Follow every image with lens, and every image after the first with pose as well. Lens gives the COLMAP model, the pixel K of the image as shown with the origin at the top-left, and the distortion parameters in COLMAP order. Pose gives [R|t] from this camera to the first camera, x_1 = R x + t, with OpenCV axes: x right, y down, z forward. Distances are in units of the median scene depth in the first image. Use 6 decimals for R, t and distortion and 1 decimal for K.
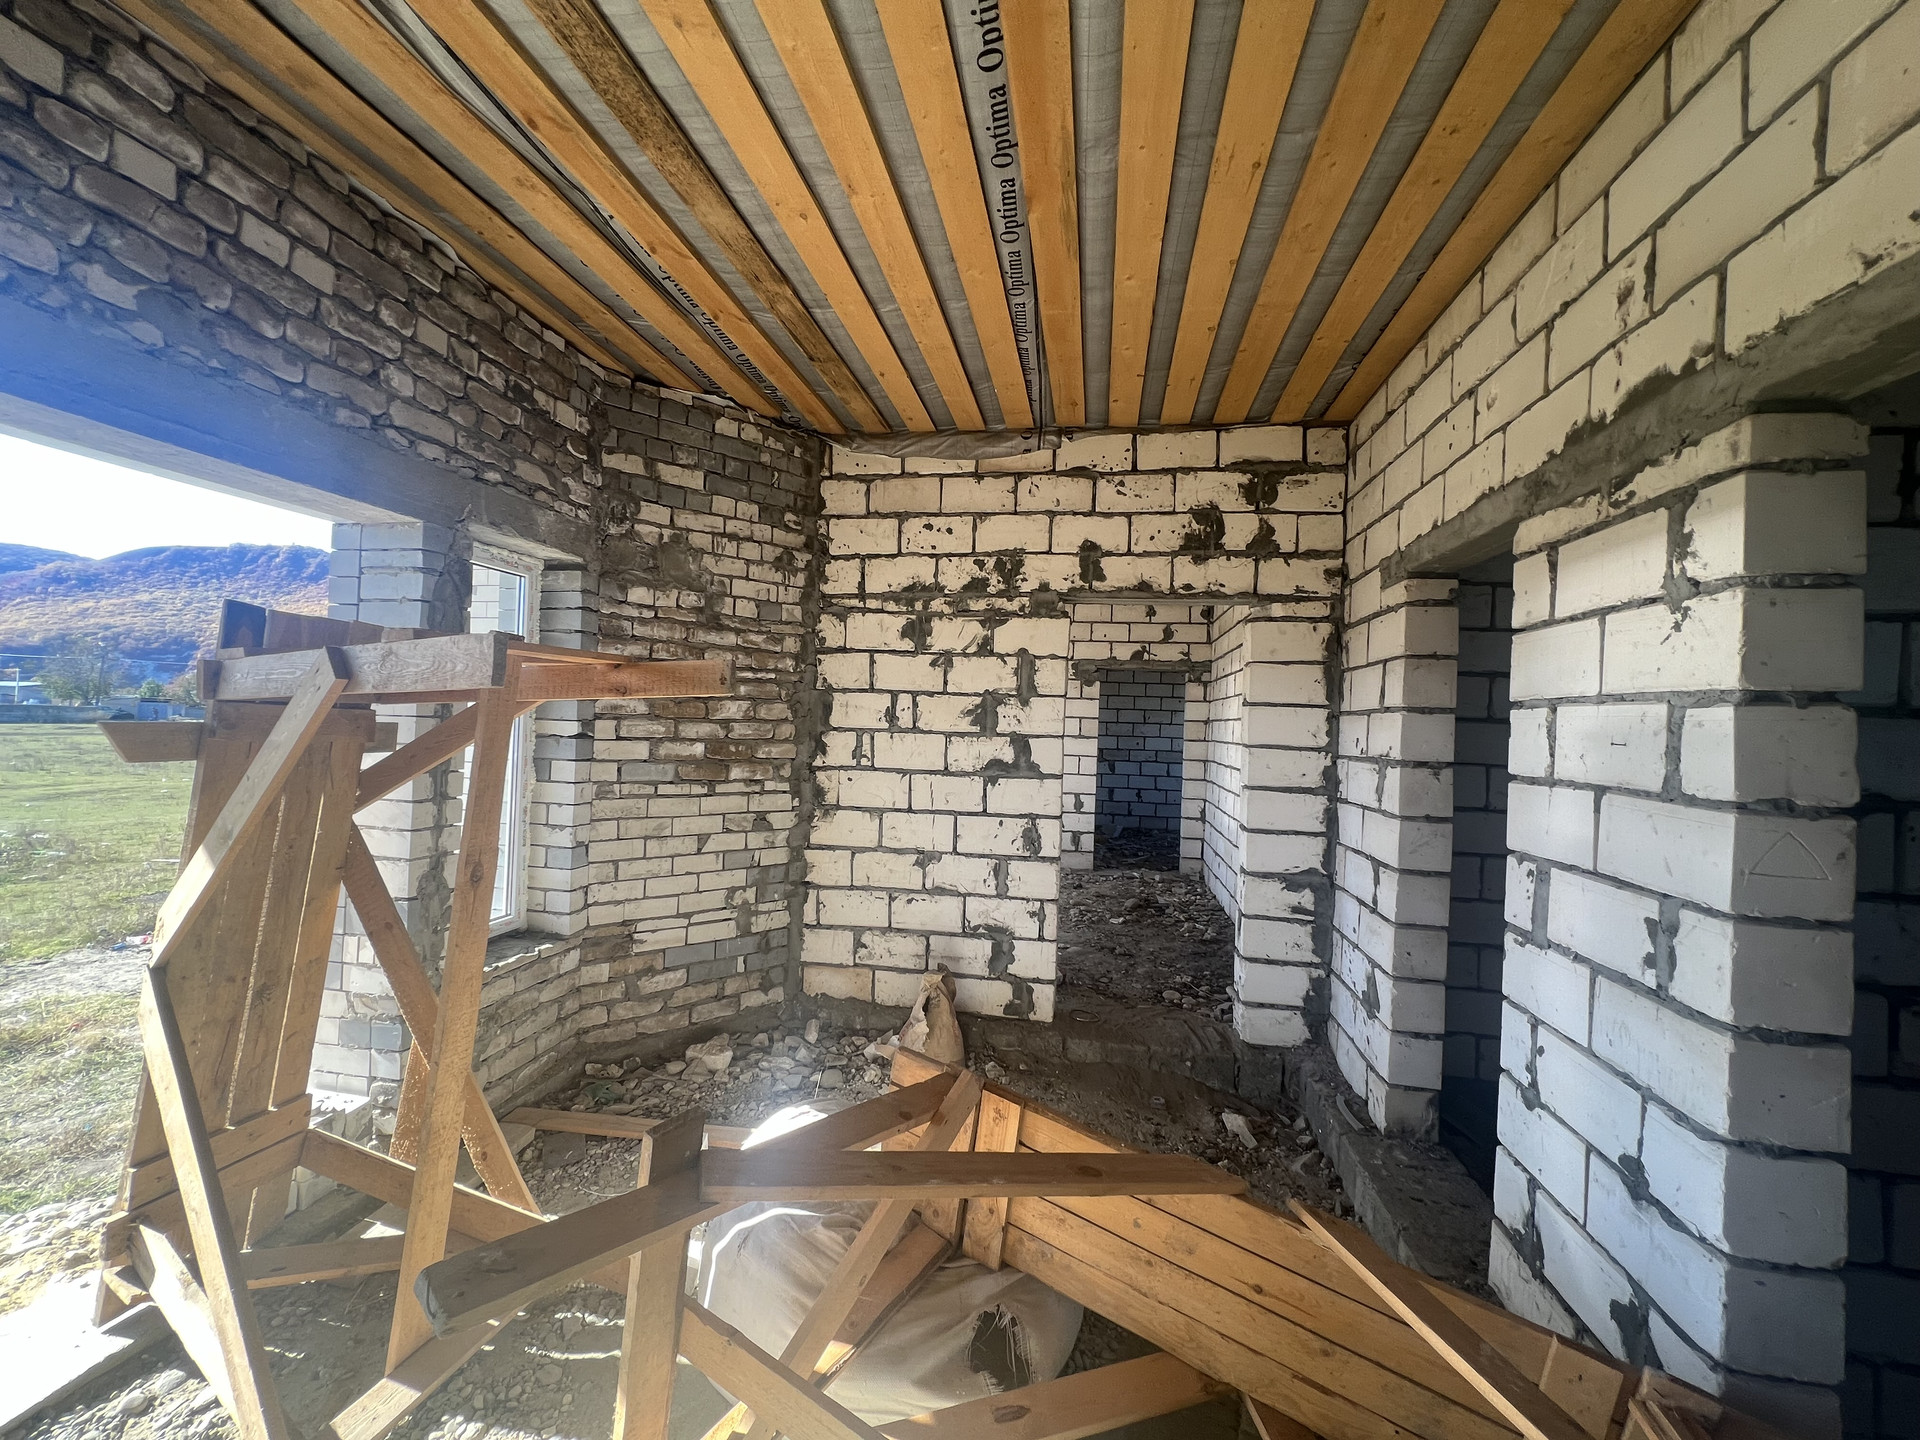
lens RADIAL K [[769.4, 0, 956.1], [0, 769.4, 715.6], [0, 0, 1]] dist [-0.003465, 0.000633]
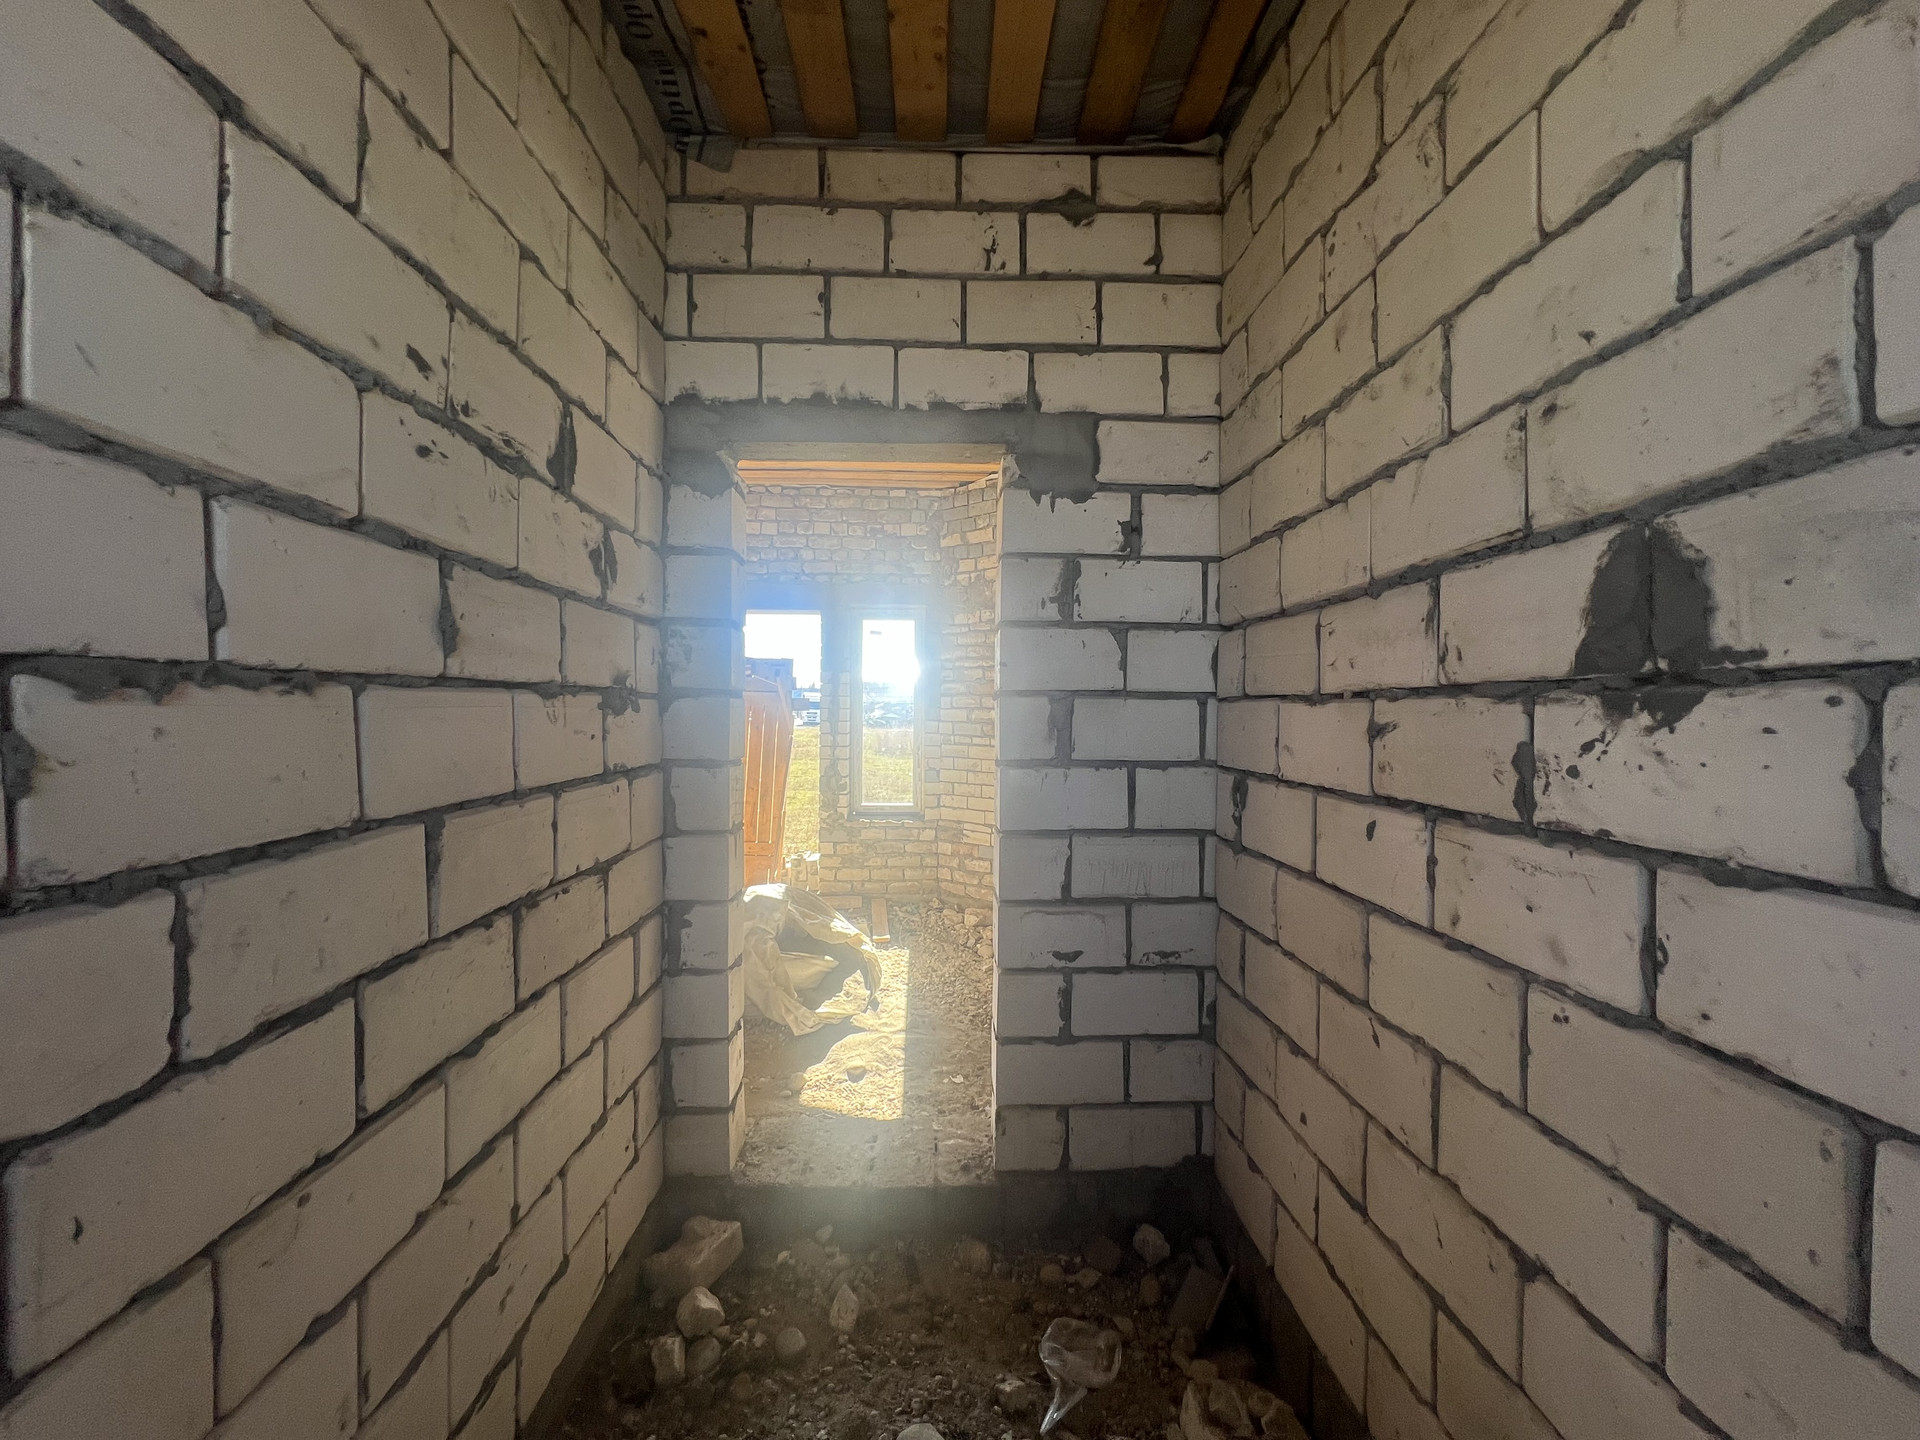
lens RADIAL K [[769.4, 0, 956.1], [0, 769.4, 715.6], [0, 0, 1]] dist [-0.003465, 0.000633]
pose [[0.211095, -0.027538, -0.977078, 1.128039], [0.008831, 0.999616, -0.026266, 0.086209], [0.977426, -0.003084, 0.211257, 0.635199]]
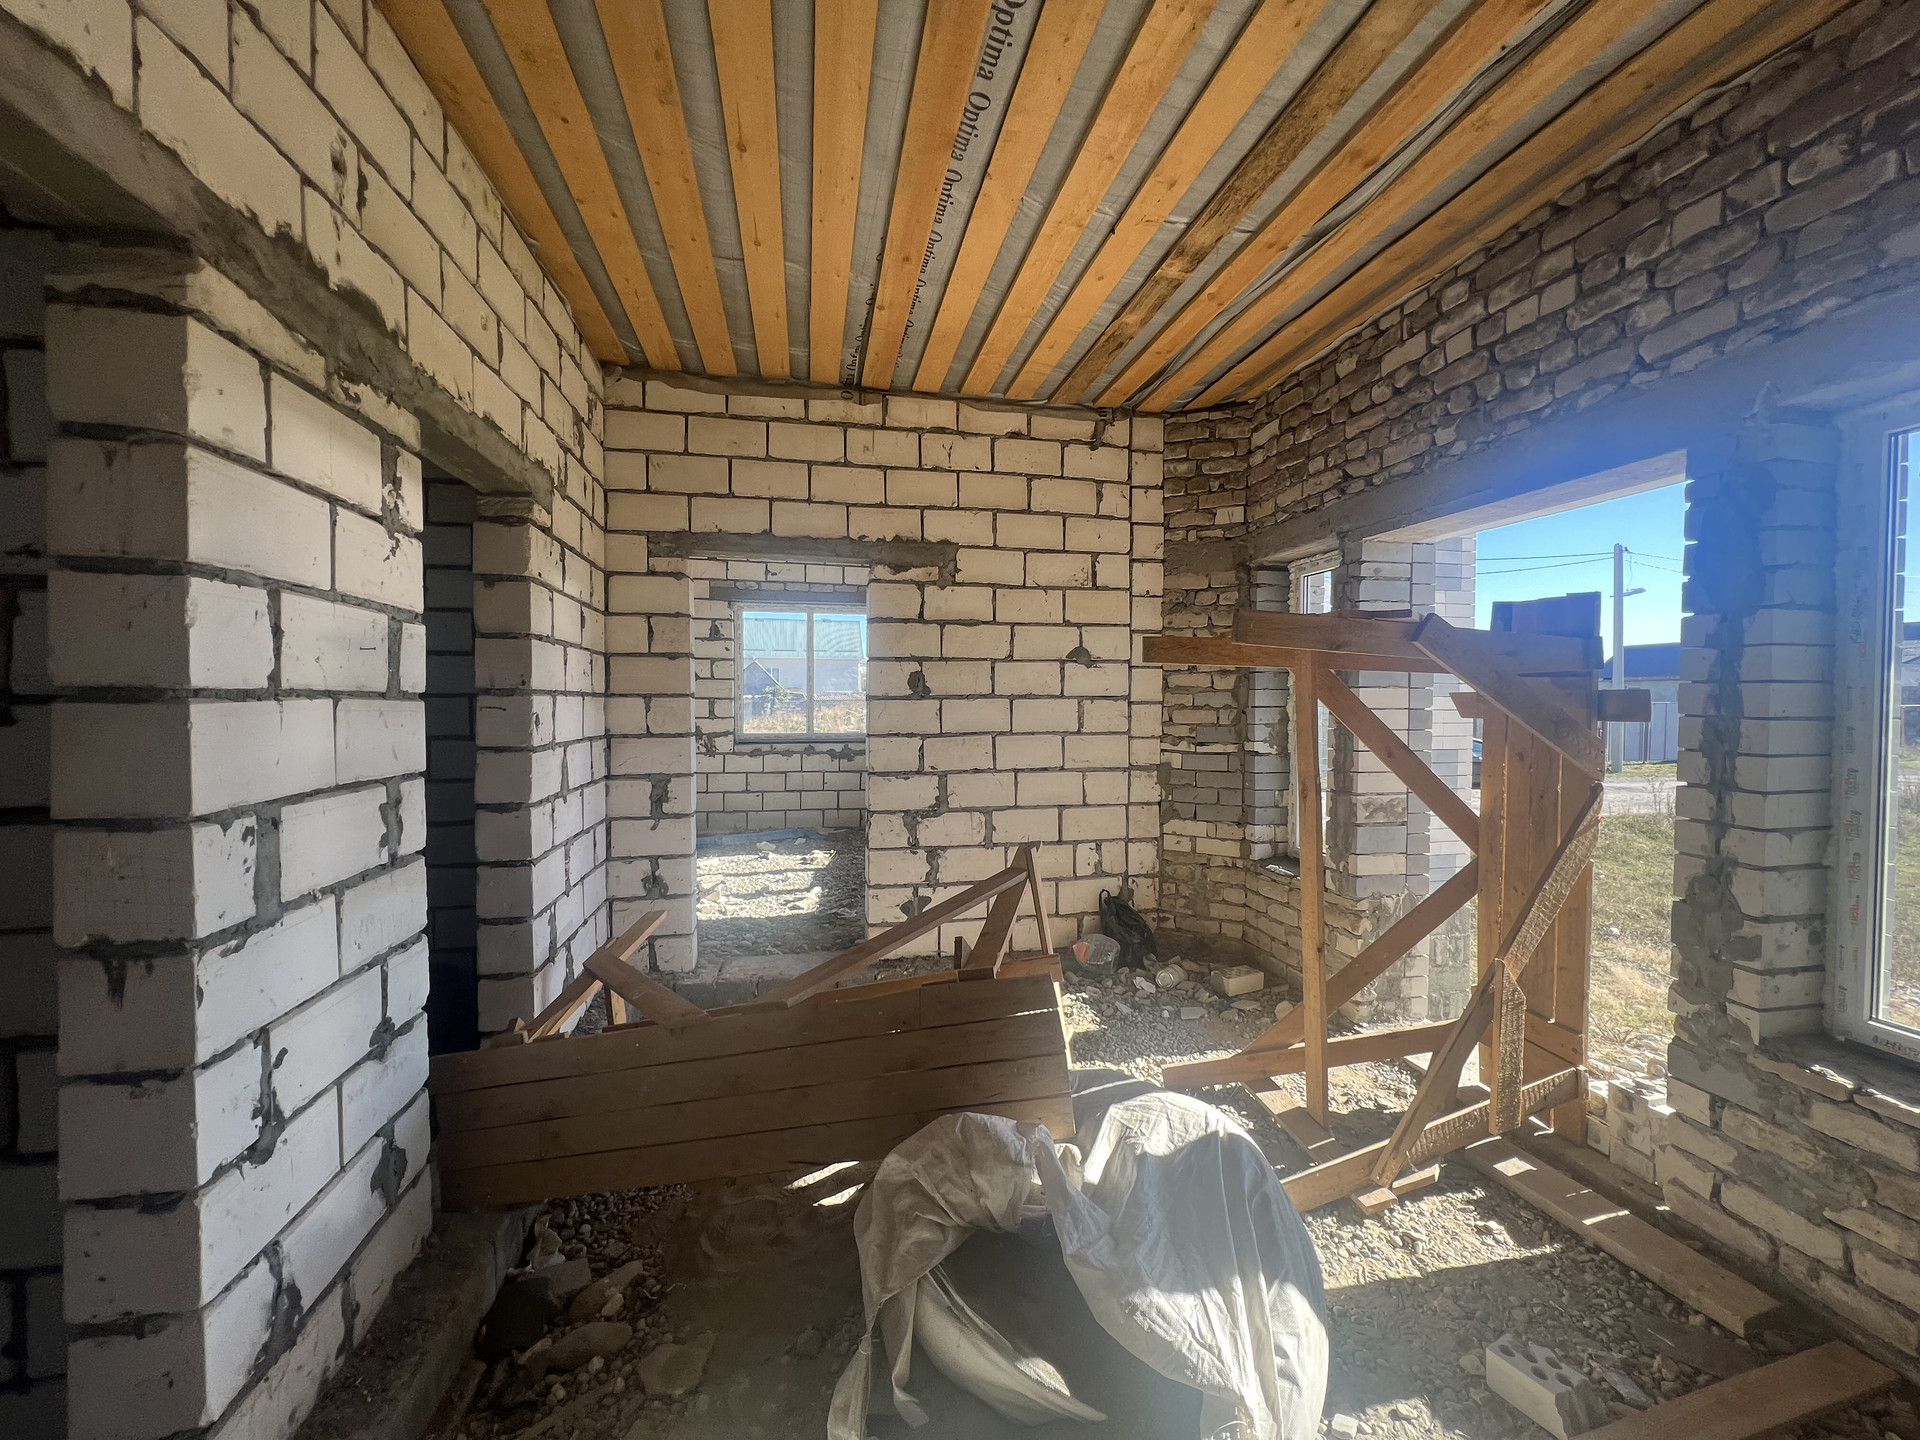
lens RADIAL K [[769.4, 0, 956.1], [0, 769.4, 715.6], [0, 0, 1]] dist [-0.003465, 0.000633]
pose [[-0.930056, -0.032454, -0.365982, 0.237499], [-0.036045, 0.999346, 0.002982, 0.044338], [0.365646, 0.015965, -0.930617, 1.040855]]
